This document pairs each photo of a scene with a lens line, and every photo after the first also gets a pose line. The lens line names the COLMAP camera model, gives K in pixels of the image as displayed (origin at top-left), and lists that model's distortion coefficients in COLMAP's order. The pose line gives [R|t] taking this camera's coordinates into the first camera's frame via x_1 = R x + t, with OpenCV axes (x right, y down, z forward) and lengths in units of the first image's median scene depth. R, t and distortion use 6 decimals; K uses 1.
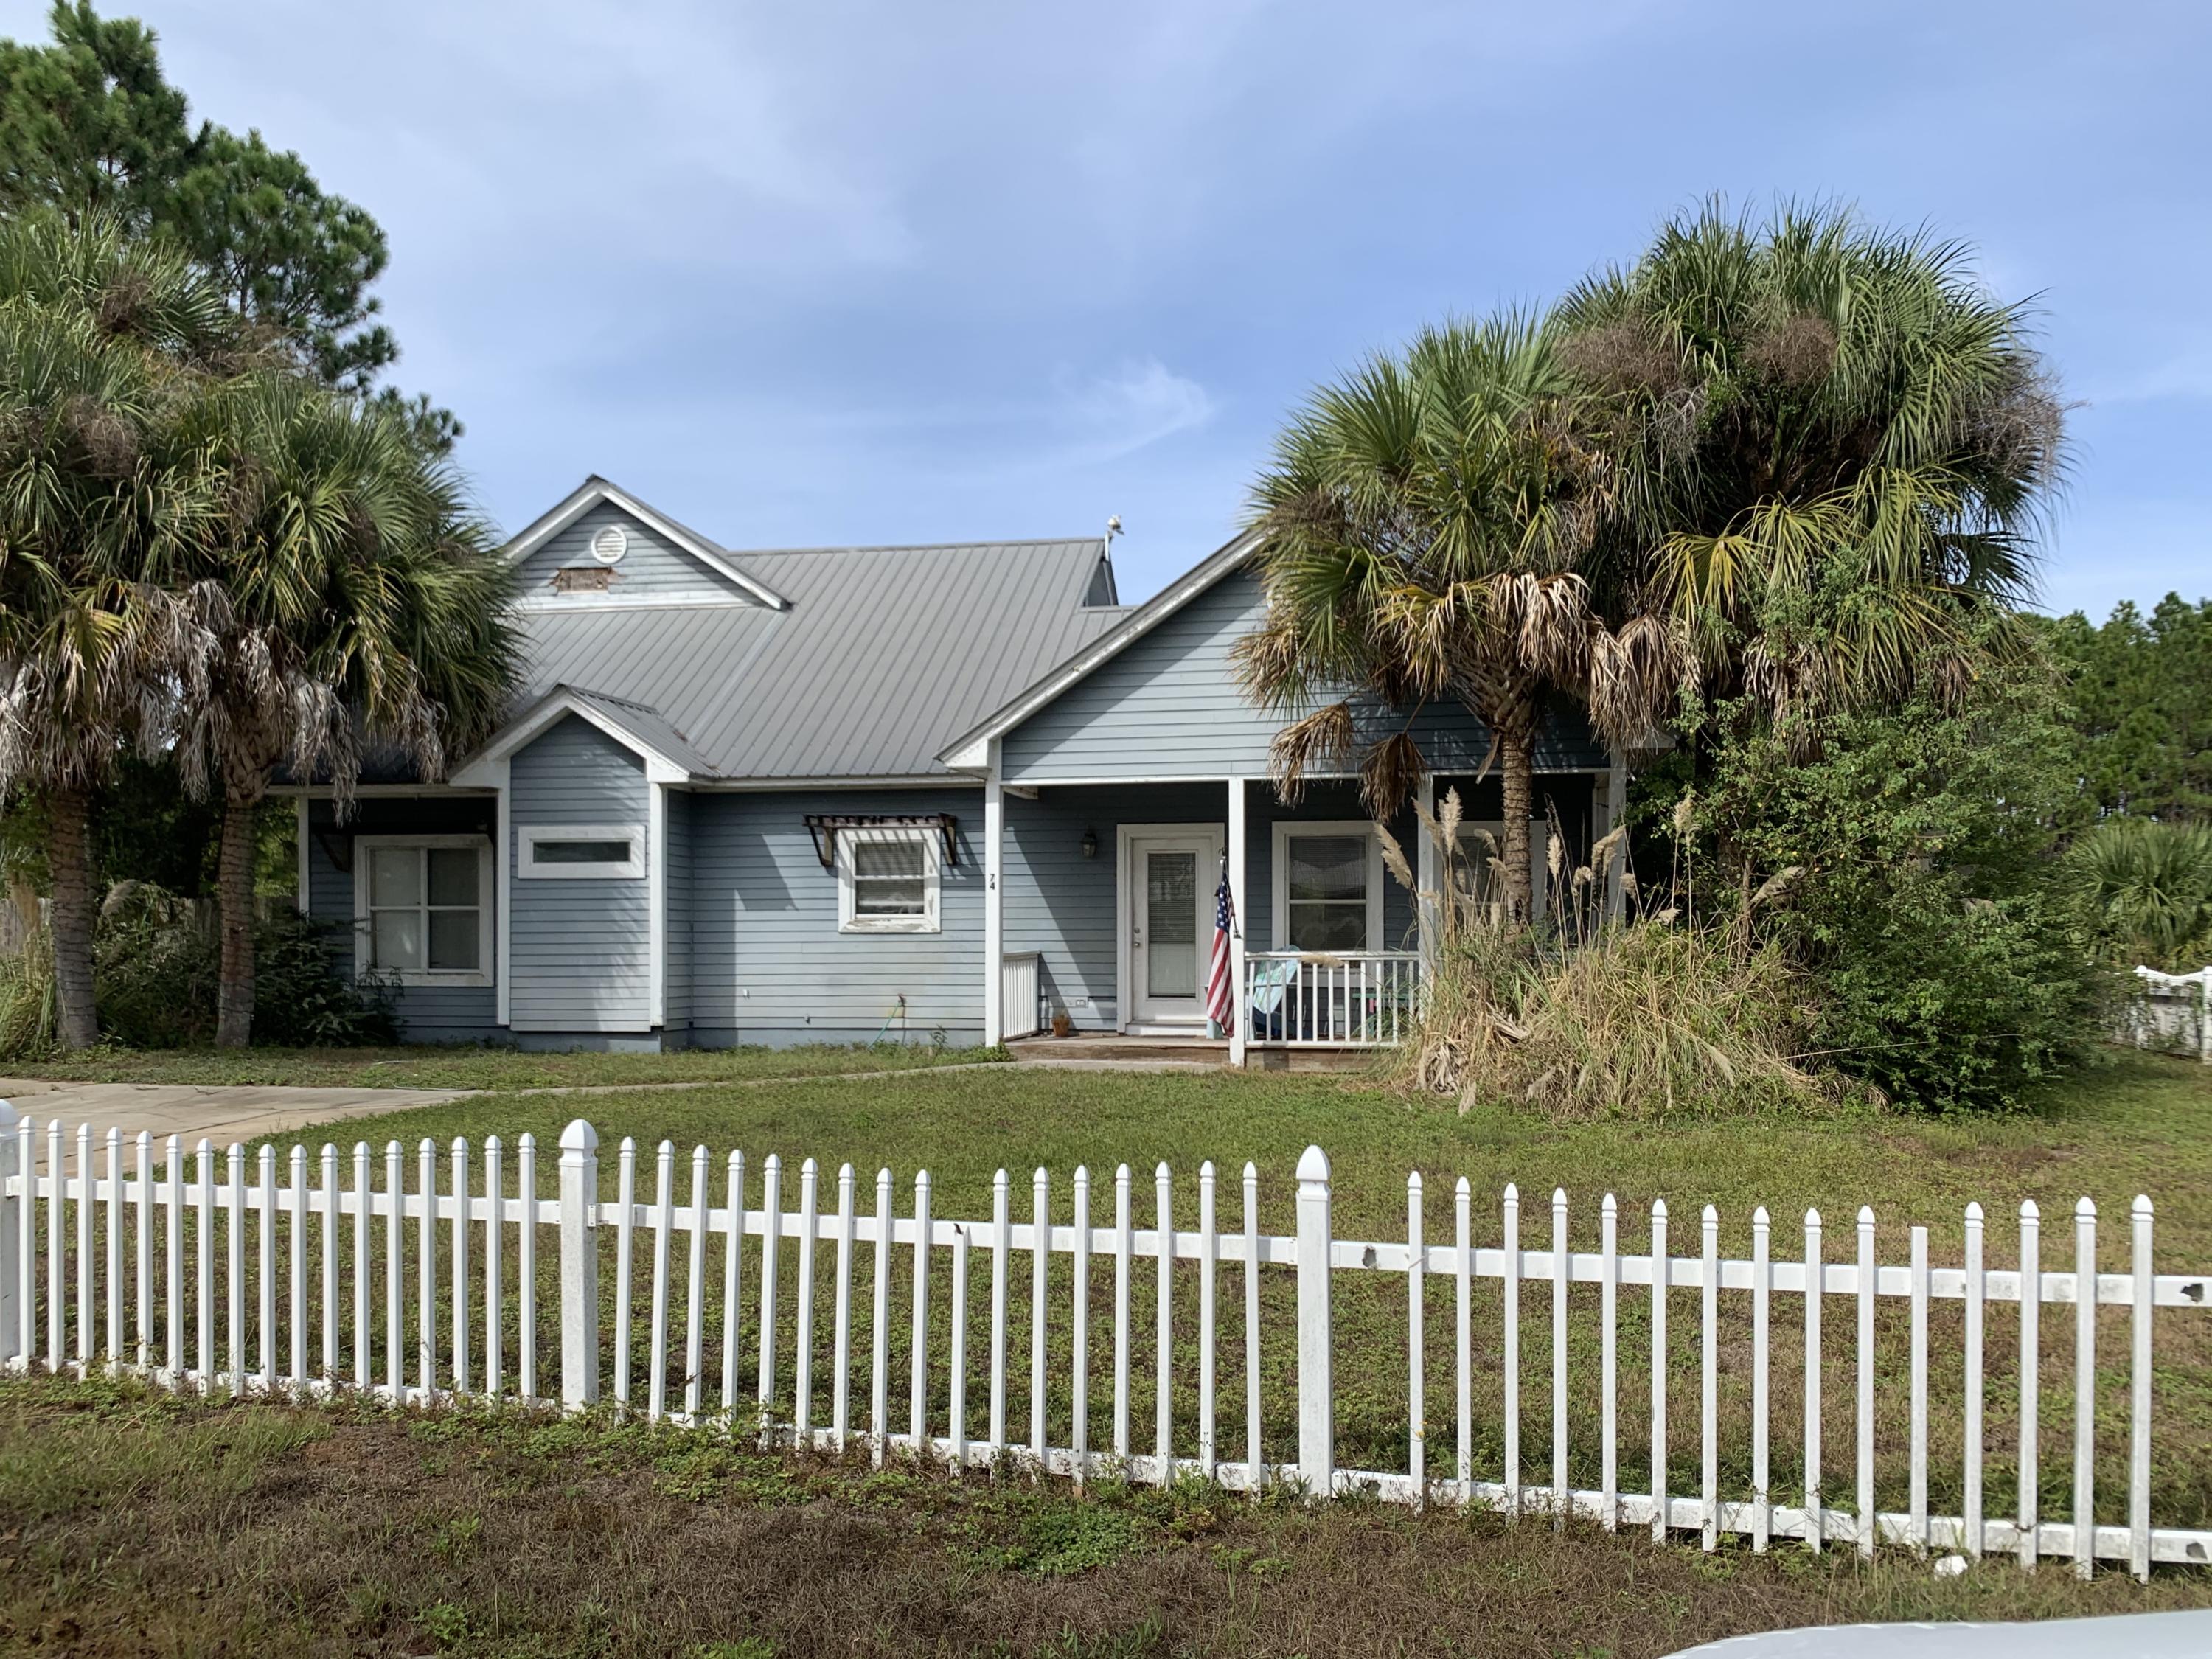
lens RADIAL K [[1691.2, 0, 1106.6], [0, 1691.2, 835.1], [0, 0, 1]] dist [-0.005957, -0.001047]
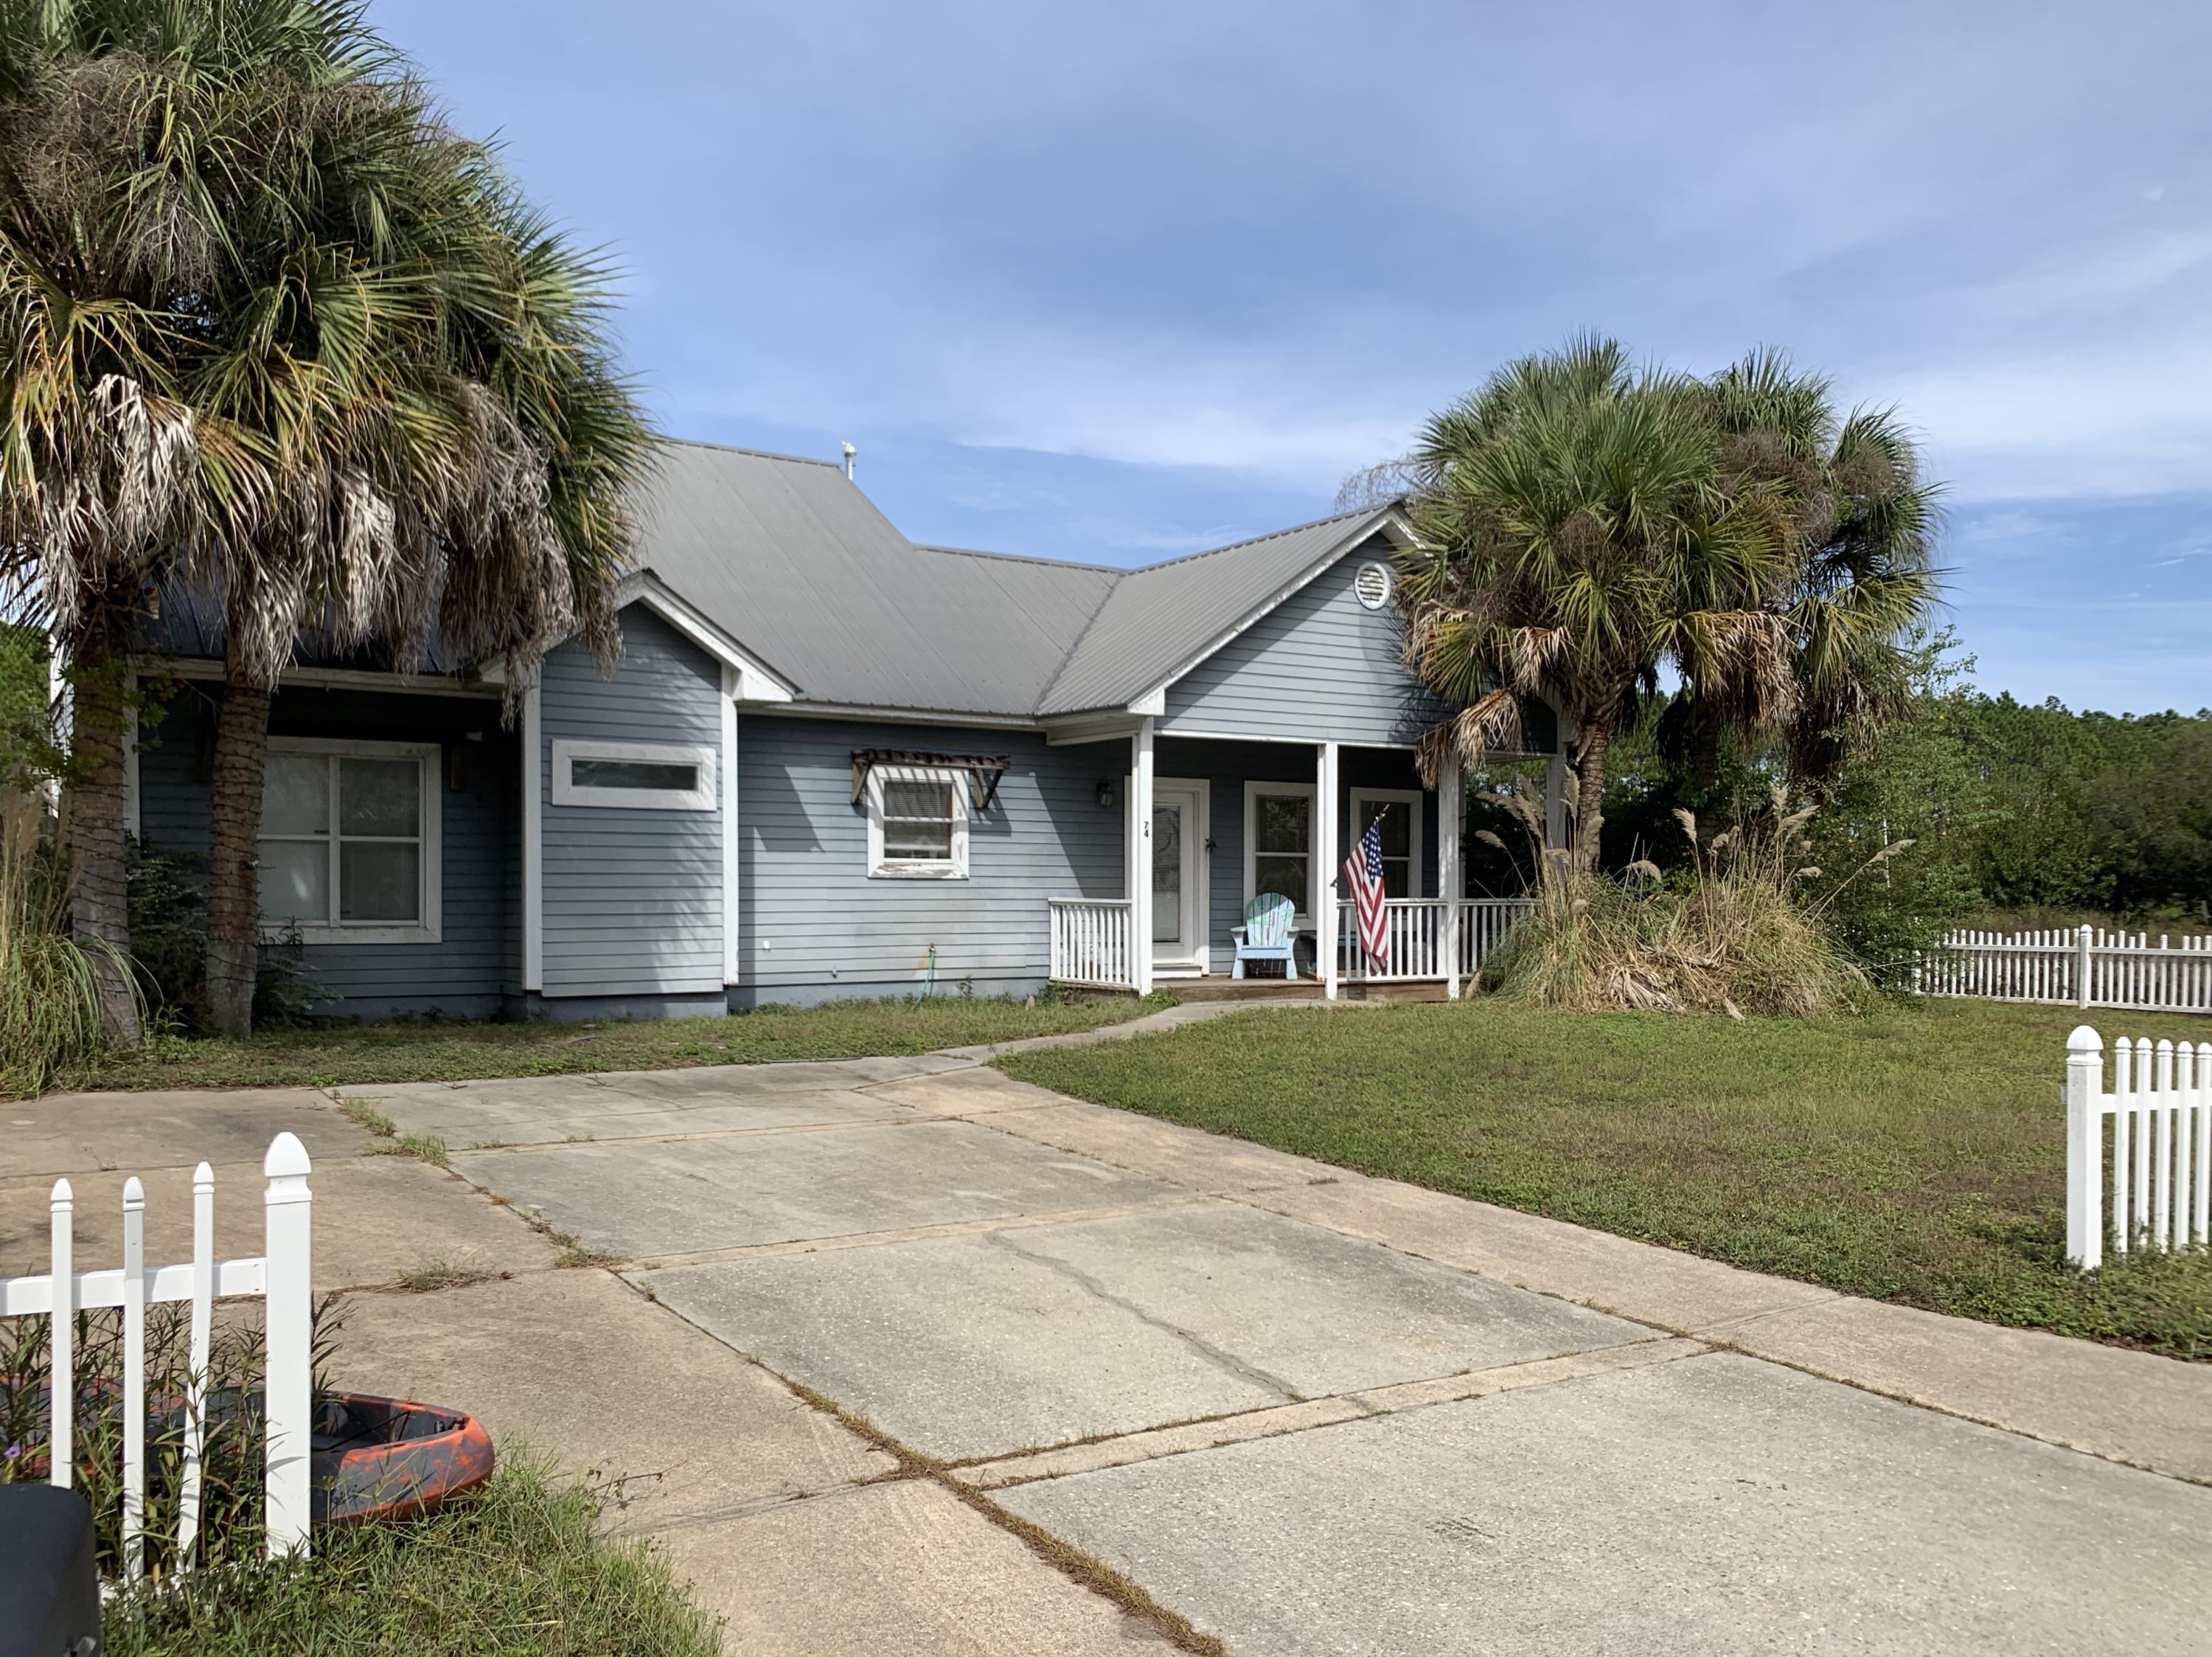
lens RADIAL K [[1804.8, 0, 1100.1], [0, 1804.8, 841.3], [0, 0, 1]] dist [0.038742, 0.006647]
pose [[0.731317, 0.025800, 0.681550, -0.738481], [-0.045296, 0.998915, 0.010789, 0.021899], [-0.680532, -0.038761, 0.731692, 0.202061]]
